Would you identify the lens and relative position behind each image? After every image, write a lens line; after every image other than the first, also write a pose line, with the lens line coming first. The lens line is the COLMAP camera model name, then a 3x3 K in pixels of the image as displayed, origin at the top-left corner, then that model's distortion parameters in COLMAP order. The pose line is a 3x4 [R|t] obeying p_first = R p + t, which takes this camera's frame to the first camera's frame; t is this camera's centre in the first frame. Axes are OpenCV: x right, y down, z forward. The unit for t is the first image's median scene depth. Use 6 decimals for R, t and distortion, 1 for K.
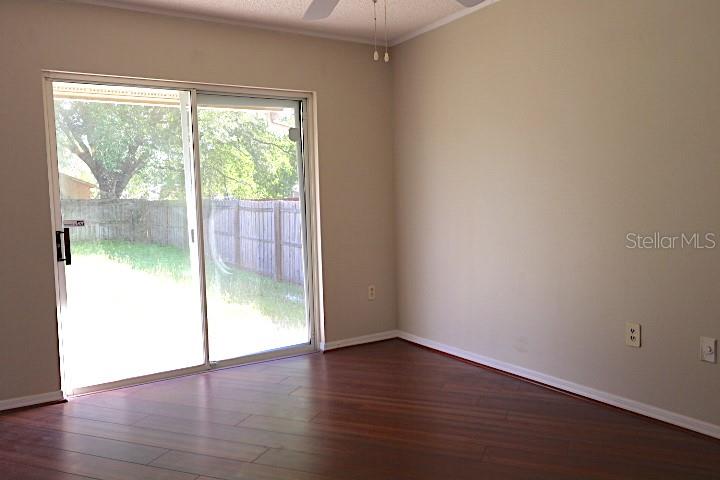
lens RADIAL K [[579.2, 0, 360.0], [0, 579.2, 240.0], [0, 0, 1]] dist [0.044898, -0.002169]
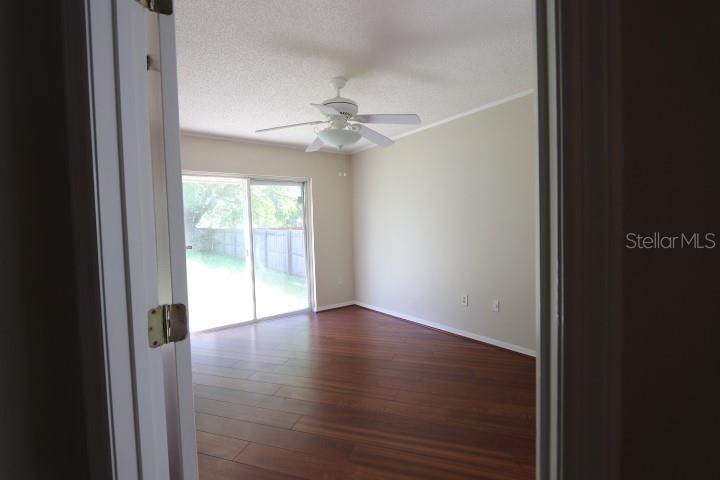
lens RADIAL K [[337.9, 0, 360.0], [0, 337.9, 240.0], [0, 0, 1]] dist [0.000267, 0.000031]
pose [[0.997566, -0.004142, 0.069610, 0.006108], [0.006112, 0.999586, -0.028108, -0.015452], [-0.069465, 0.028465, 0.997178, -0.138746]]
